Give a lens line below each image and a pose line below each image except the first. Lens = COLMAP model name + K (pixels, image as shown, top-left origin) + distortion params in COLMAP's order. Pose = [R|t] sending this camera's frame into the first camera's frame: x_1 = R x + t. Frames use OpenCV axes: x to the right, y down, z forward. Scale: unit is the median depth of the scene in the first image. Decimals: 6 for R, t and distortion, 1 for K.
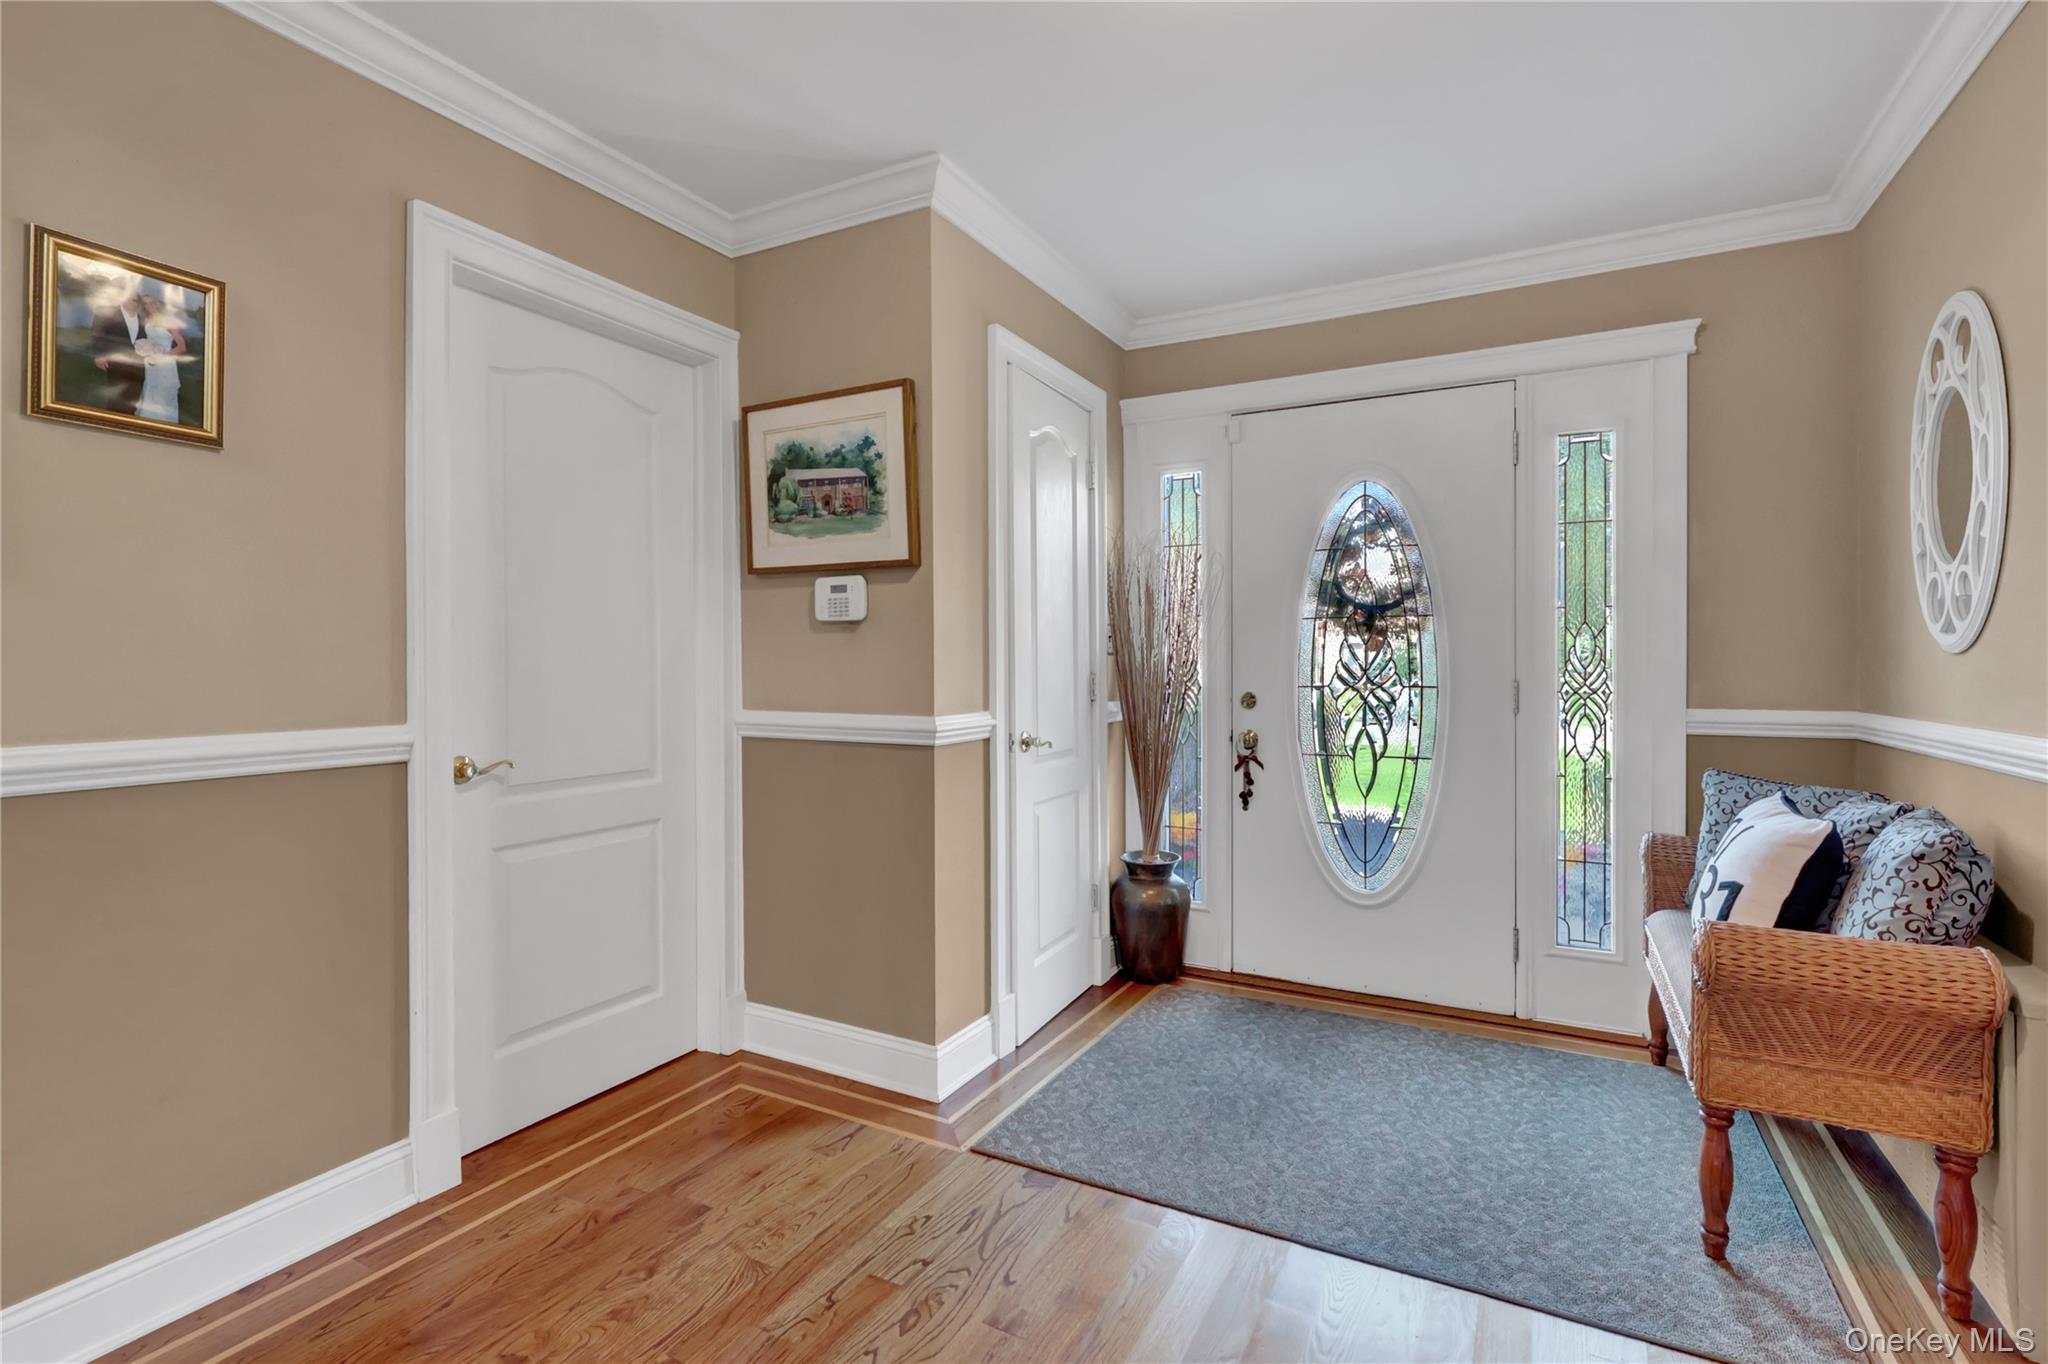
lens RADIAL K [[958.9, 0, 1021.4], [0, 958.9, 675.9], [0, 0, 1]] dist [0.000229, 0.002898]
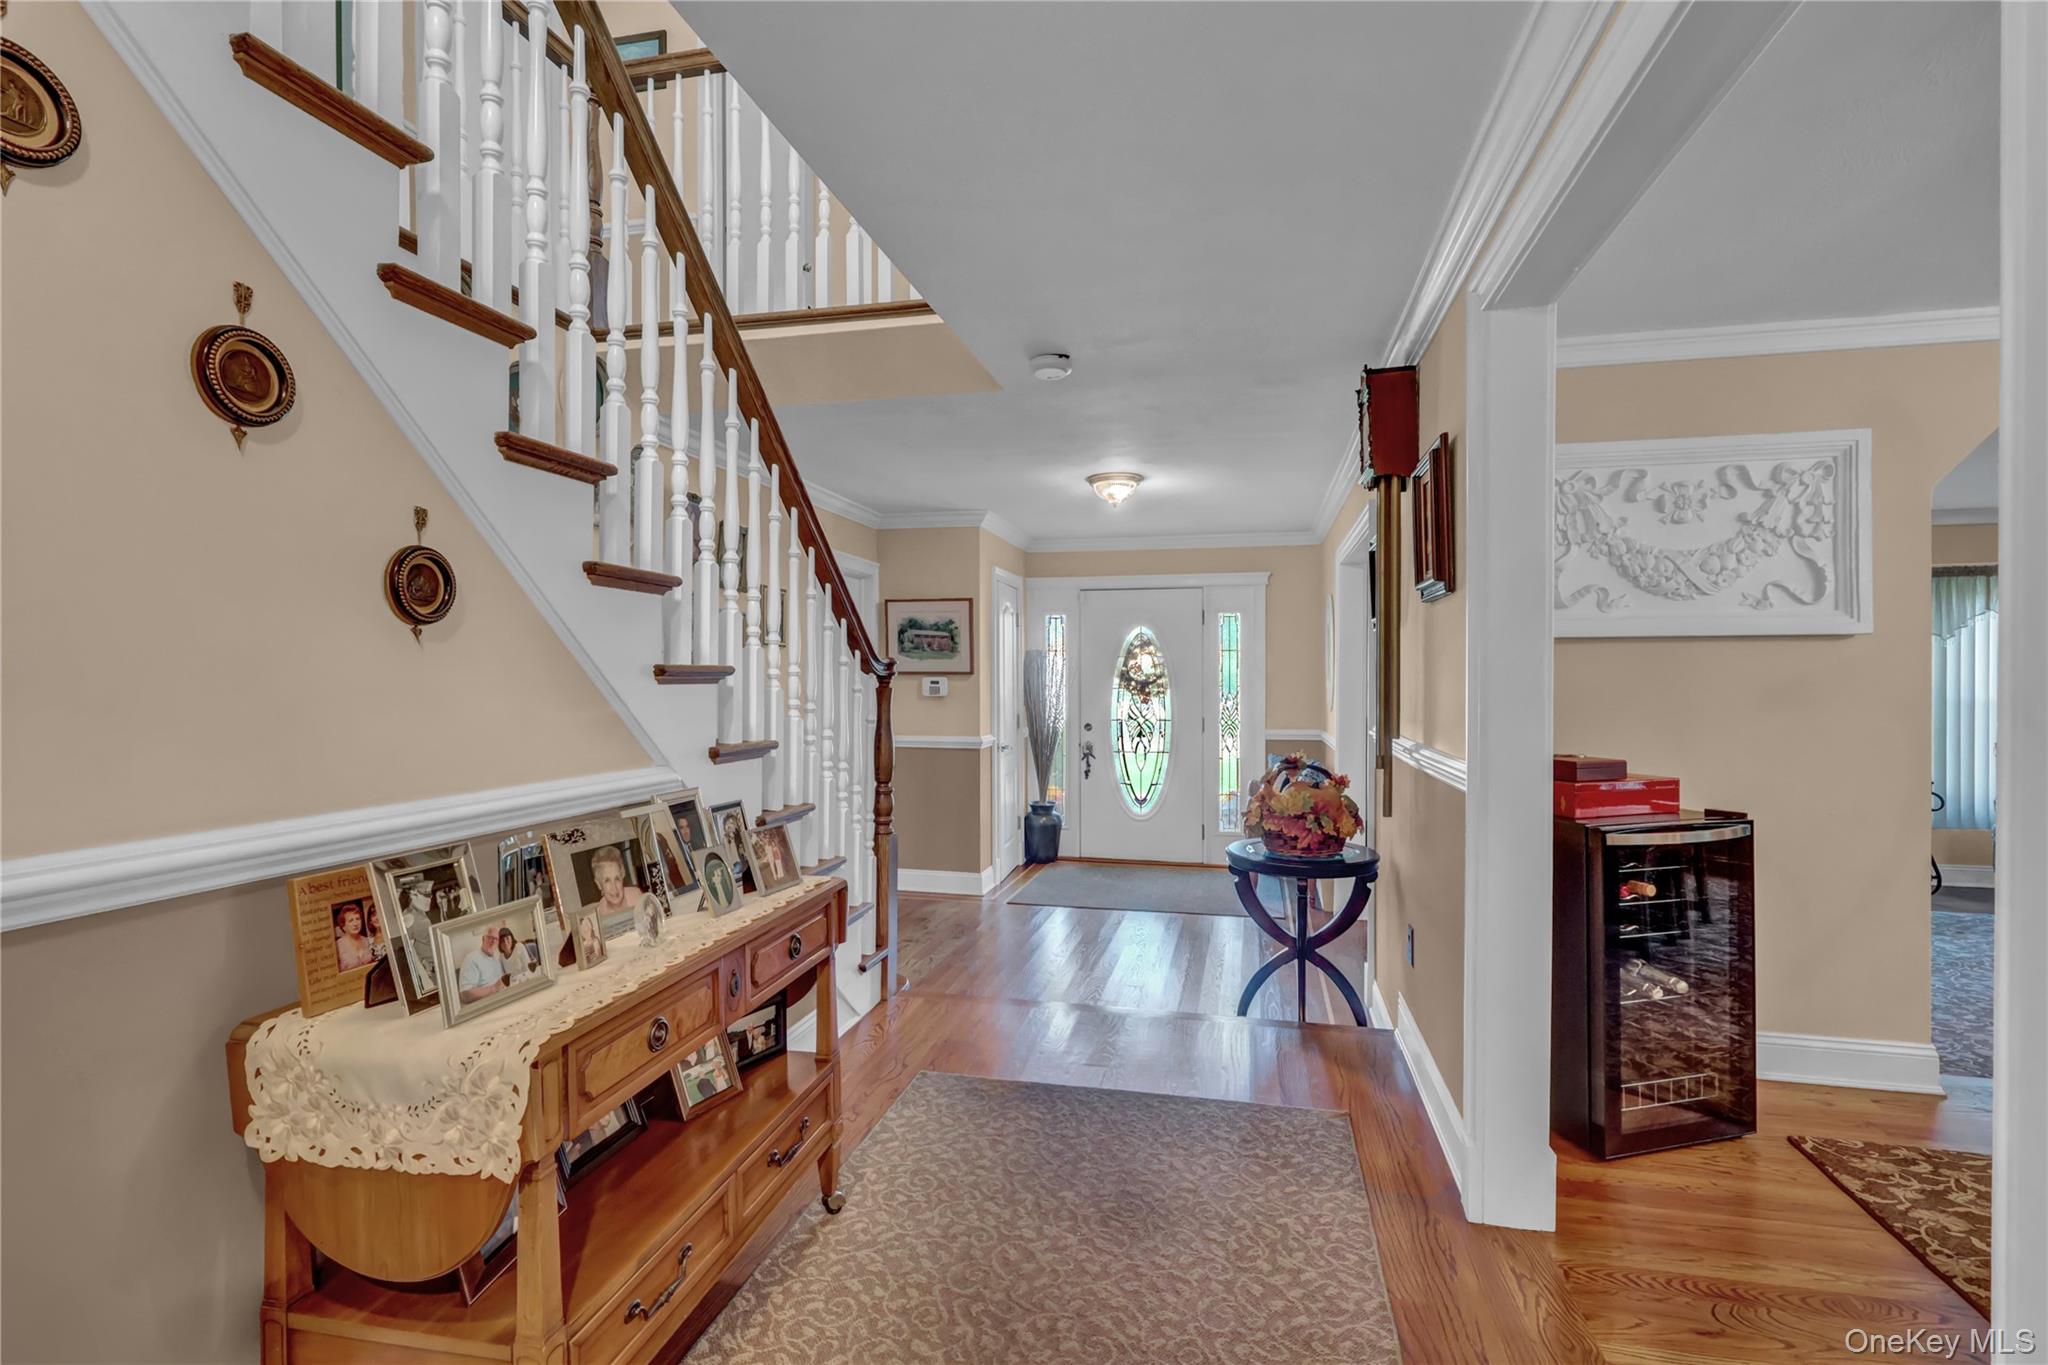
lens RADIAL K [[958.9, 0, 1024.9], [0, 958.9, 678.5], [0, 0, 1]] dist [0.000229, 0.002898]
pose [[0.964806, 0.003729, 0.262937, -0.458712], [-0.001452, 0.999960, -0.008854, -0.062141], [-0.262960, 0.008161, 0.964772, -1.011513]]
